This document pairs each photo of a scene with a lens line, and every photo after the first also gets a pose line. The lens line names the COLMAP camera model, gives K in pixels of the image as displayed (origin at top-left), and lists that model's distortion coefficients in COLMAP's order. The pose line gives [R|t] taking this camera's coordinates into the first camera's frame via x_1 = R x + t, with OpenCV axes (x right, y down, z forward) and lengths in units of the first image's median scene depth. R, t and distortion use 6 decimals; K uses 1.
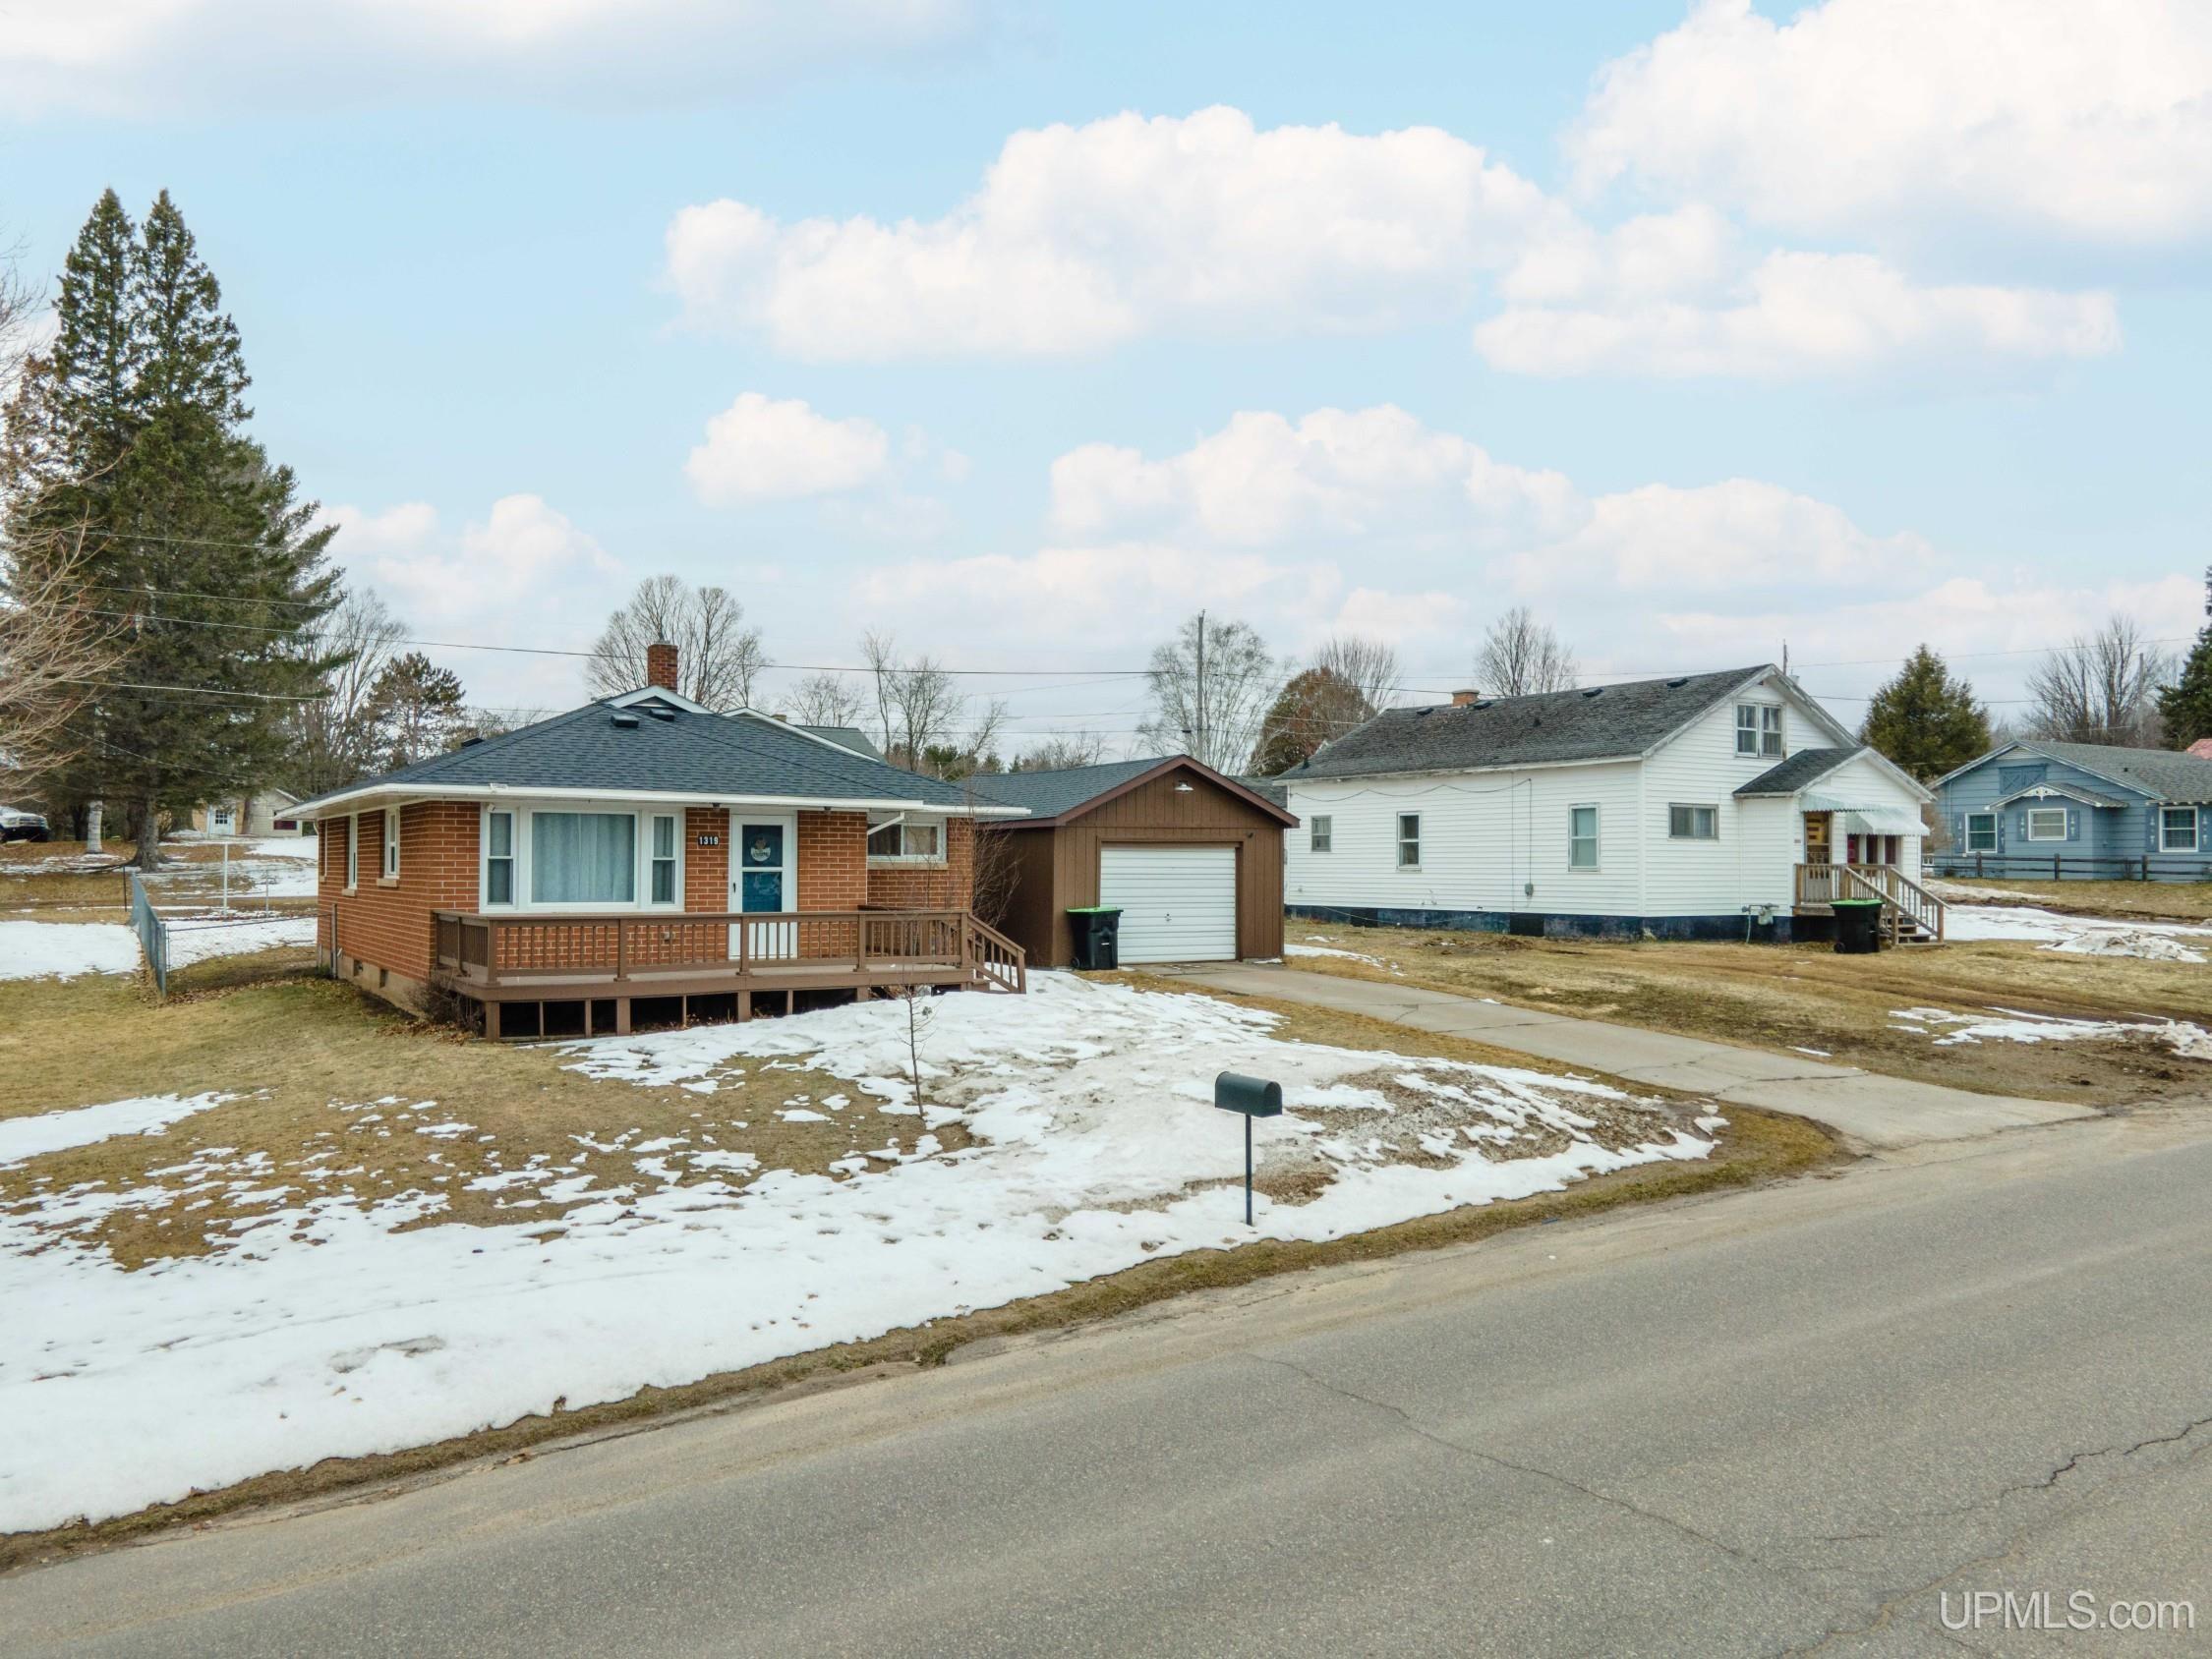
lens RADIAL K [[1611.7, 0, 1106.0], [0, 1611.7, 829.5], [0, 0, 1]] dist [0.044320, -0.001828]
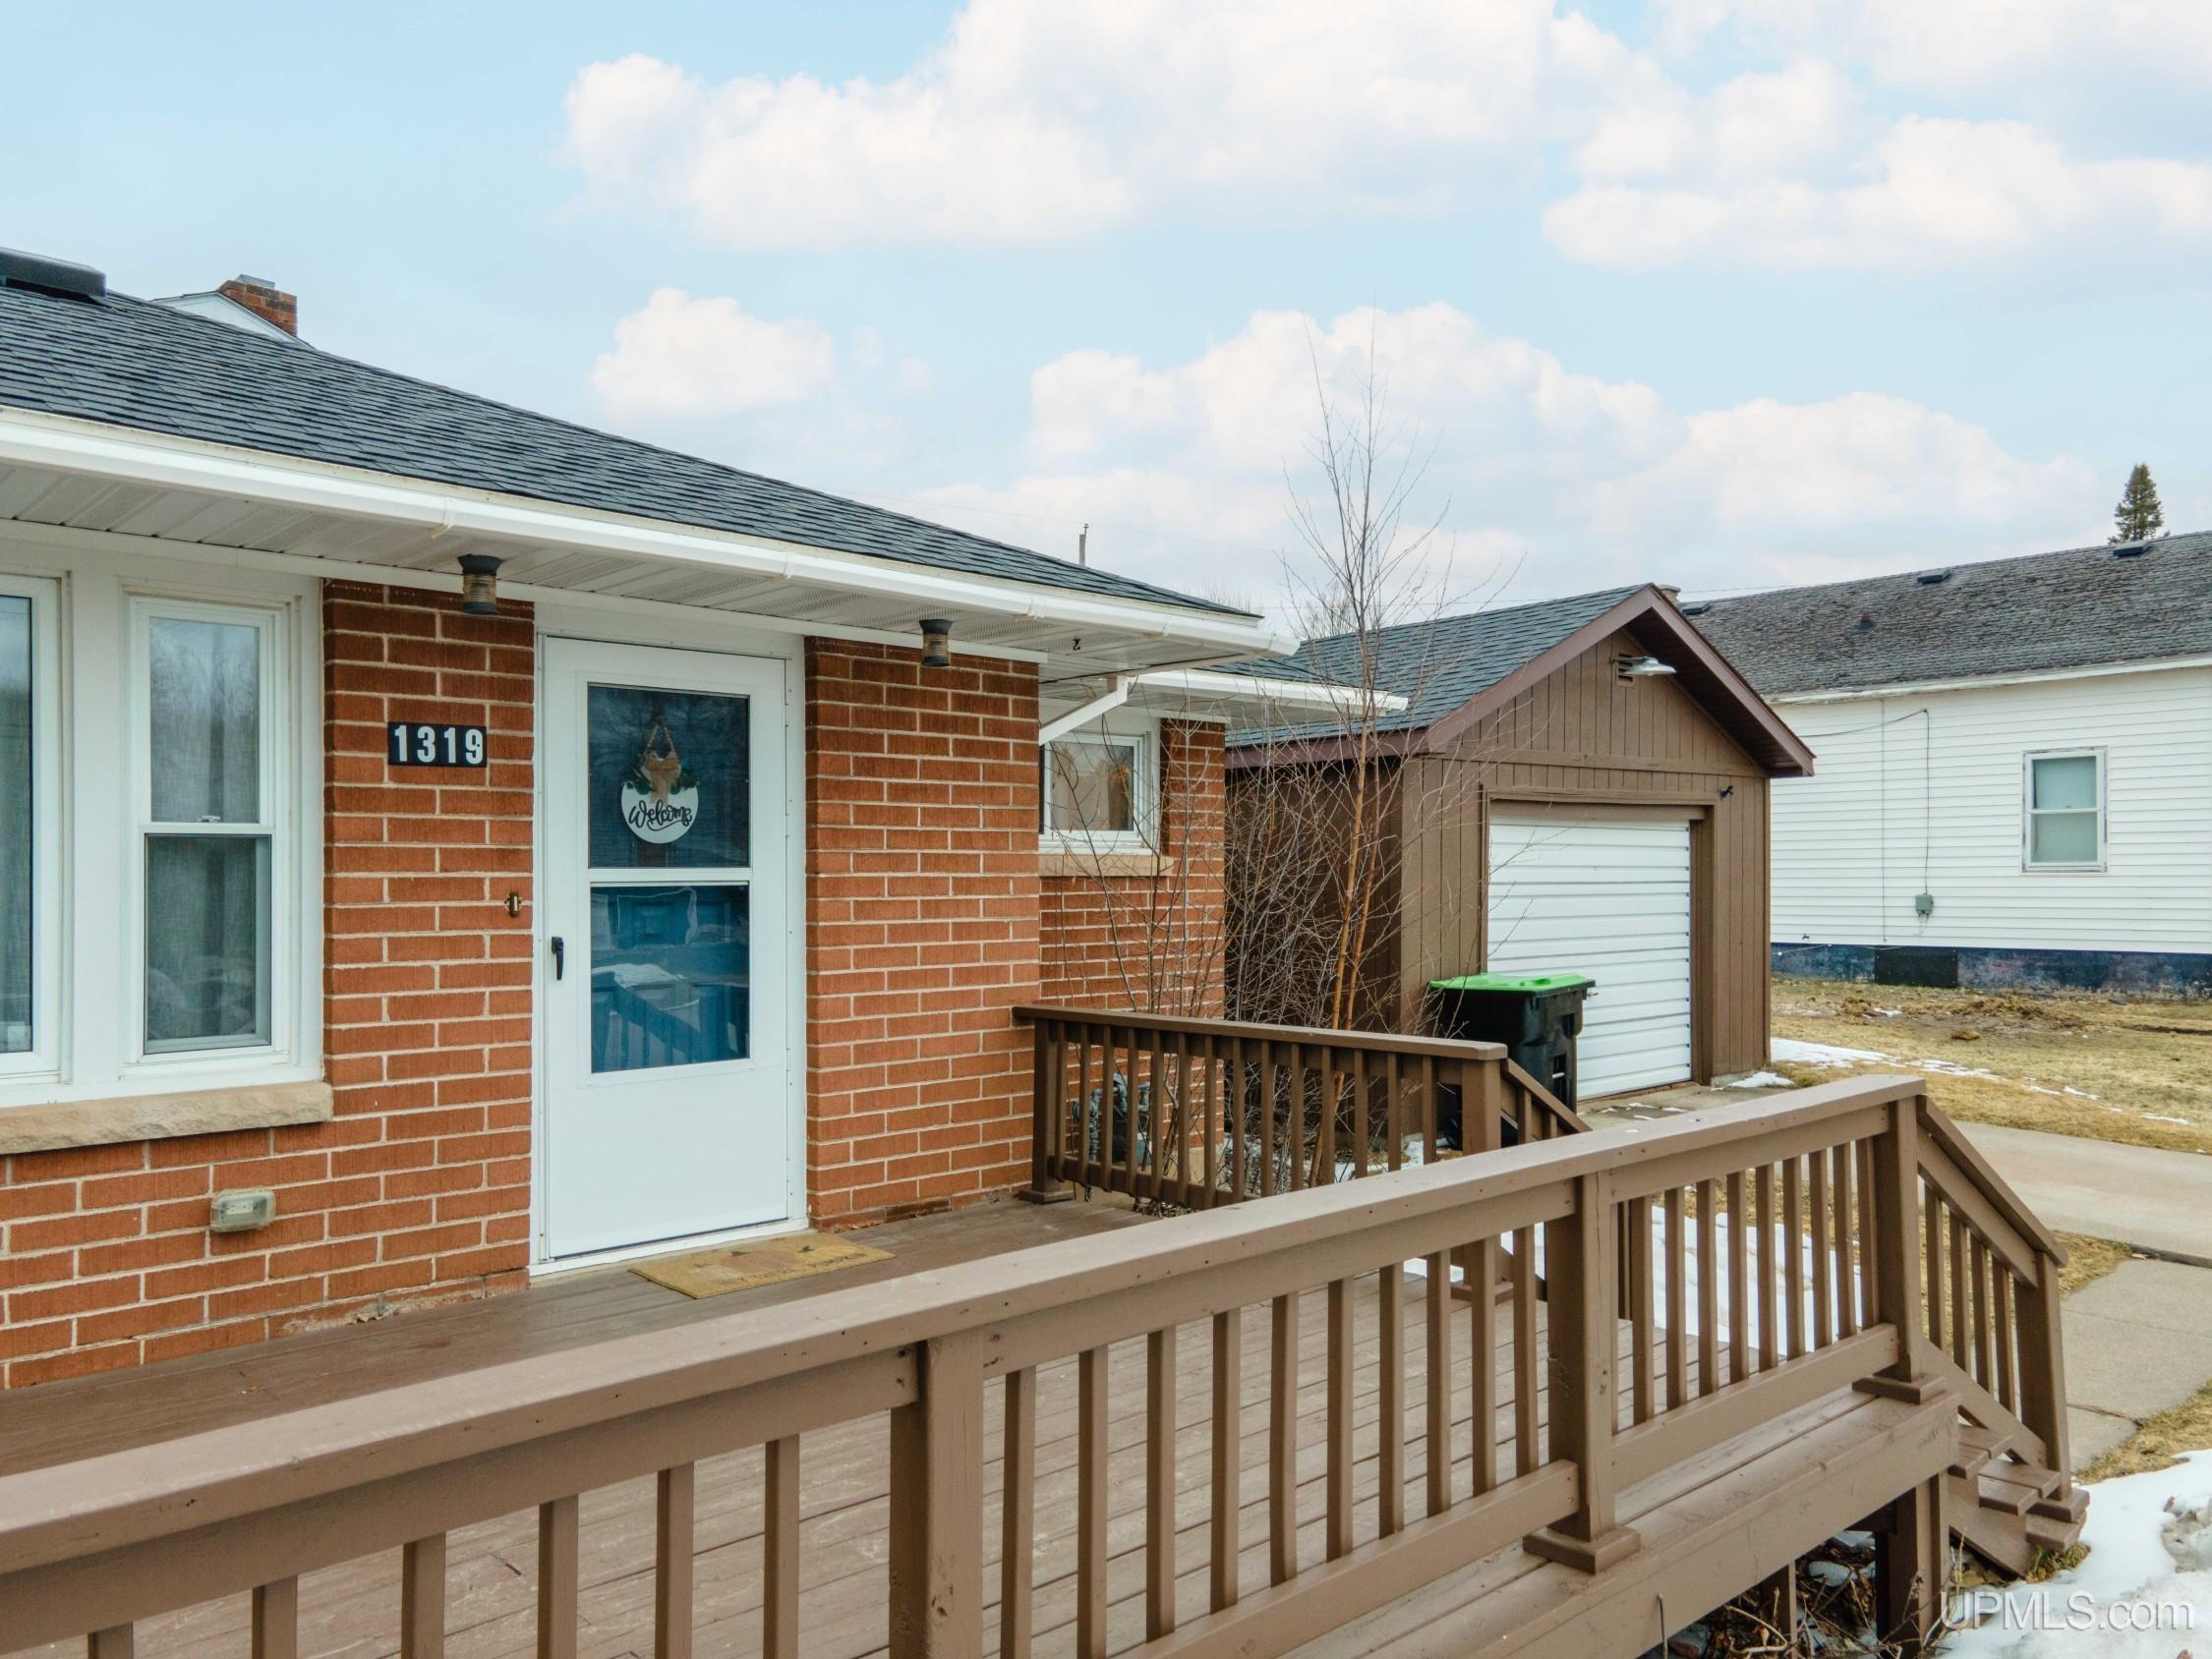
lens RADIAL K [[1637.7, 0, 1111.2], [0, 1637.7, 869.2], [0, 0, 1]] dist [0.037603, -0.000330]
pose [[0.981676, -0.008220, 0.190380, -0.173943], [0.004812, 0.999820, 0.018356, 0.017290], [-0.190497, -0.017103, 0.981539, 0.667635]]
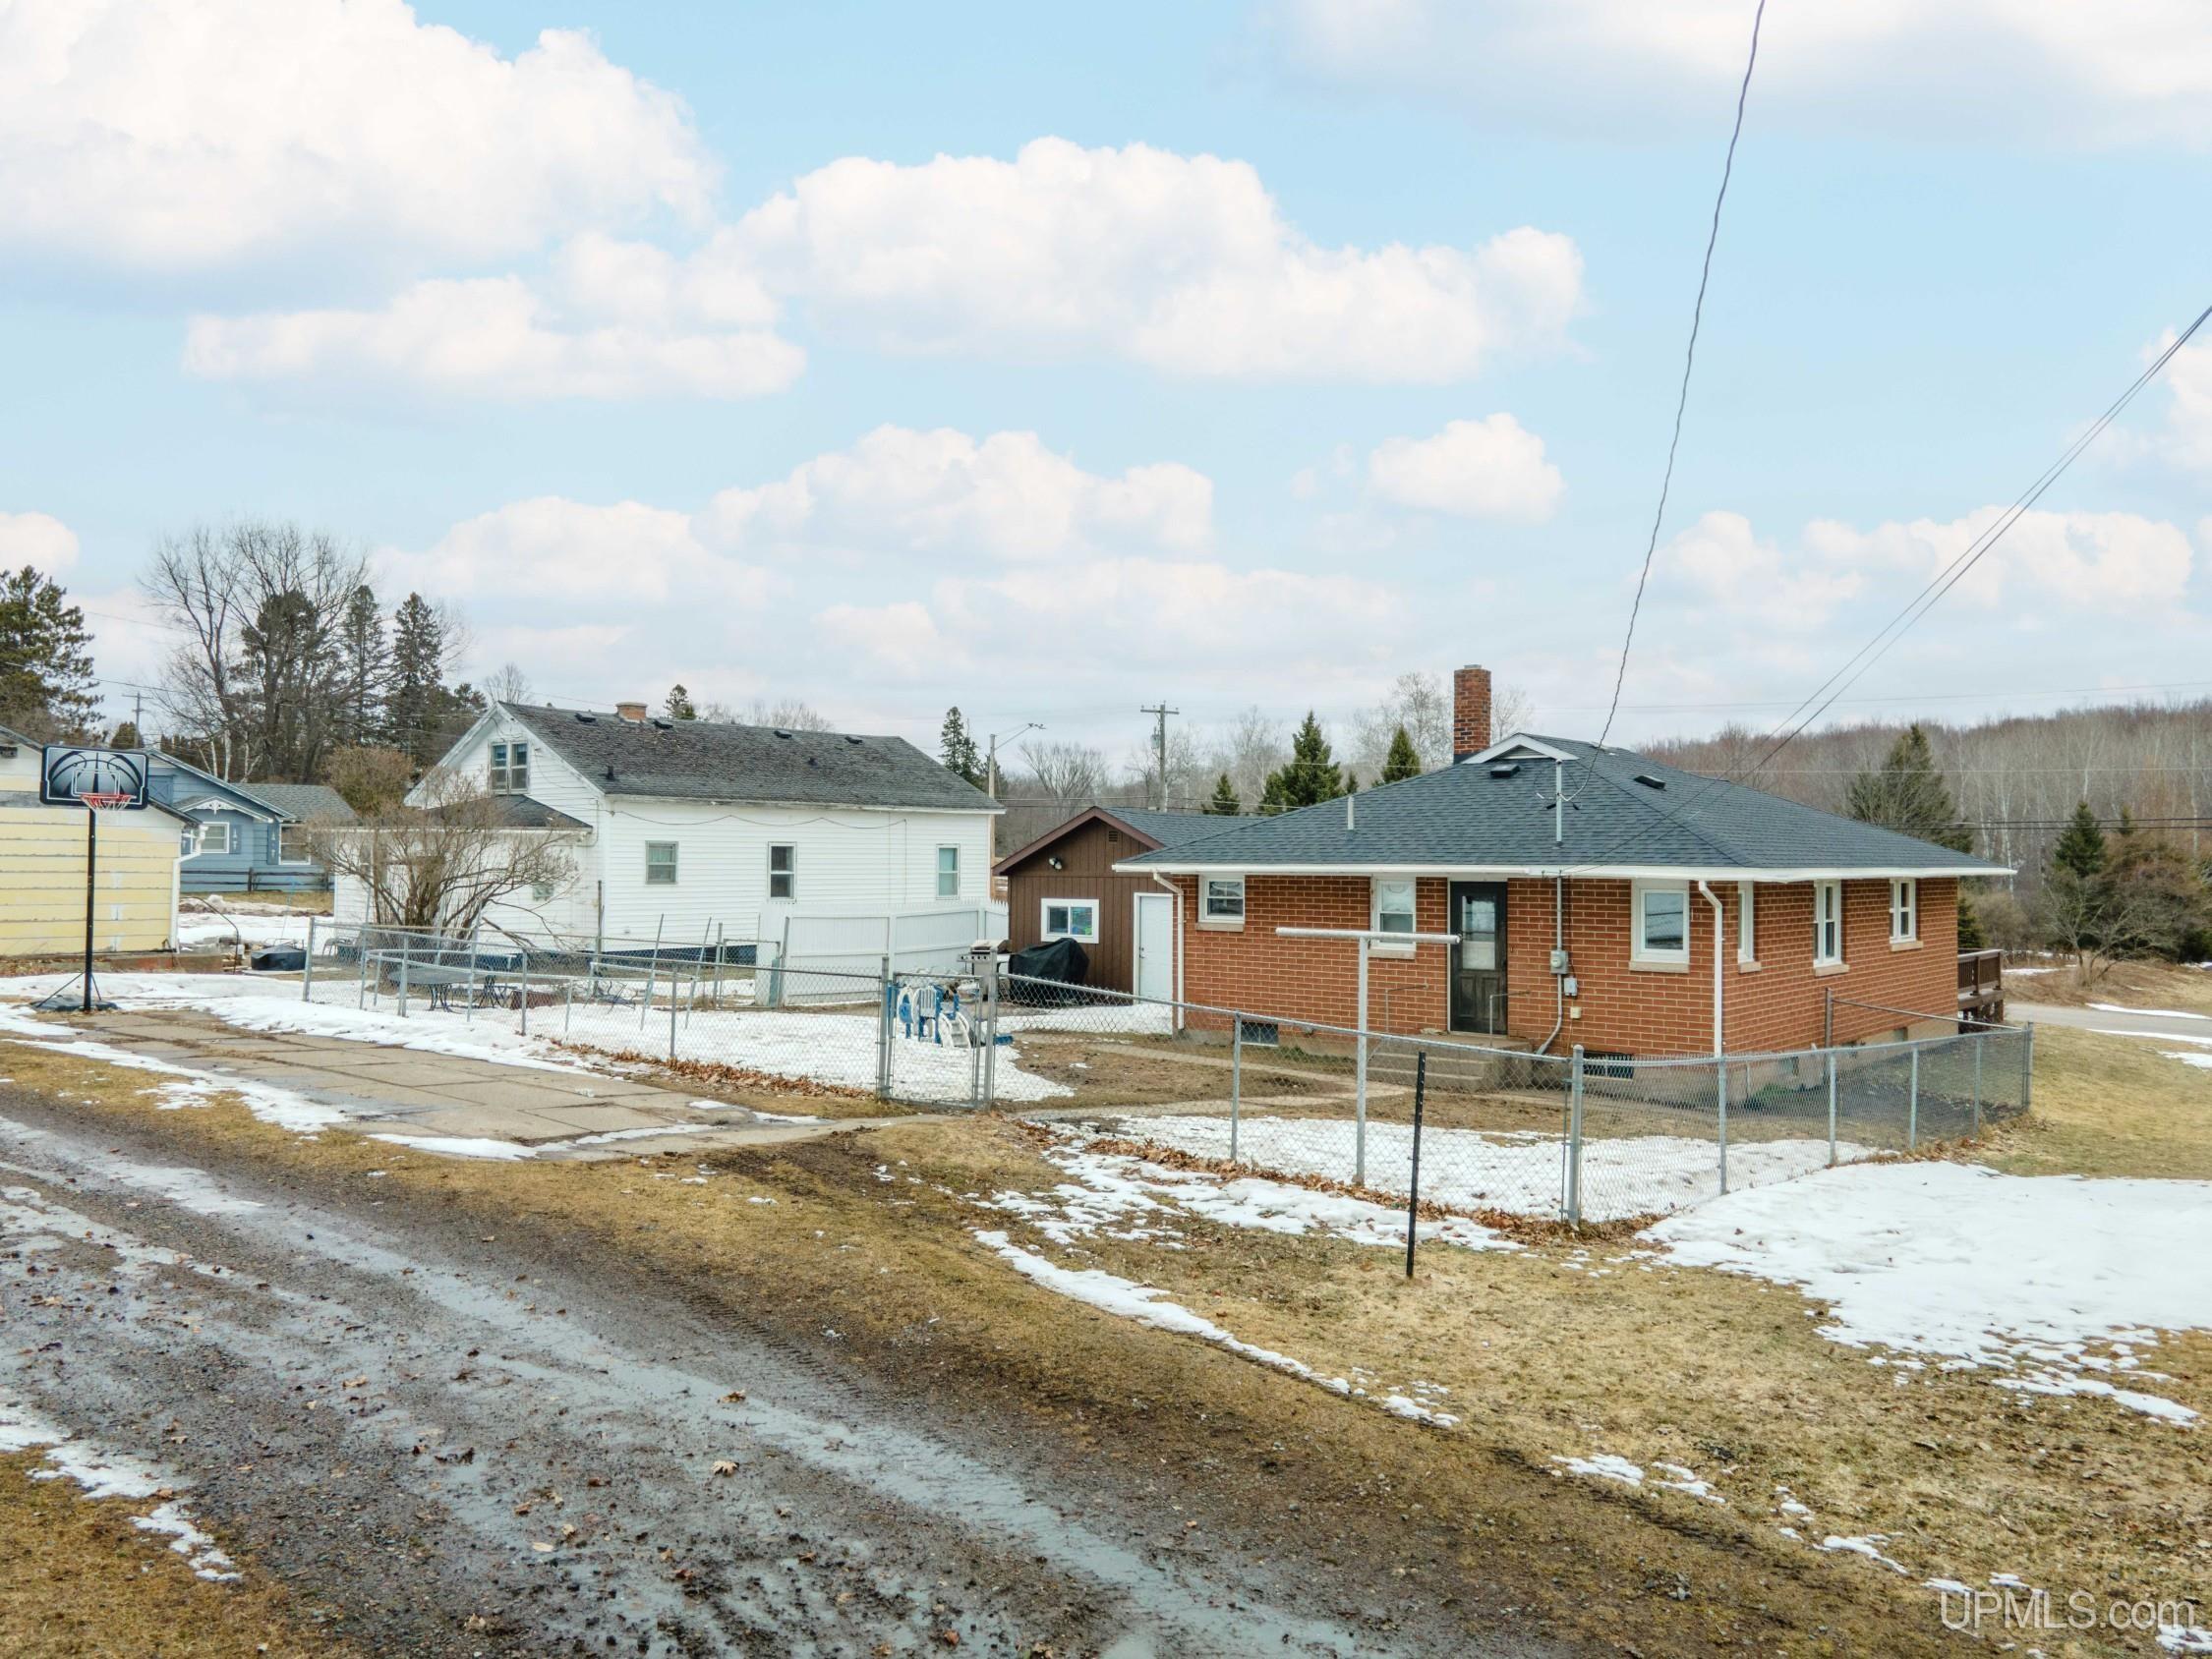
lens RADIAL K [[1611.7, 0, 1106.0], [0, 1611.7, 829.5], [0, 0, 1]] dist [0.044320, -0.001828]
pose [[-0.321398, 0.010578, 0.946885, -1.170548], [-0.030047, 0.999320, -0.021362, -0.006312], [-0.946468, -0.035316, -0.320861, 1.682783]]
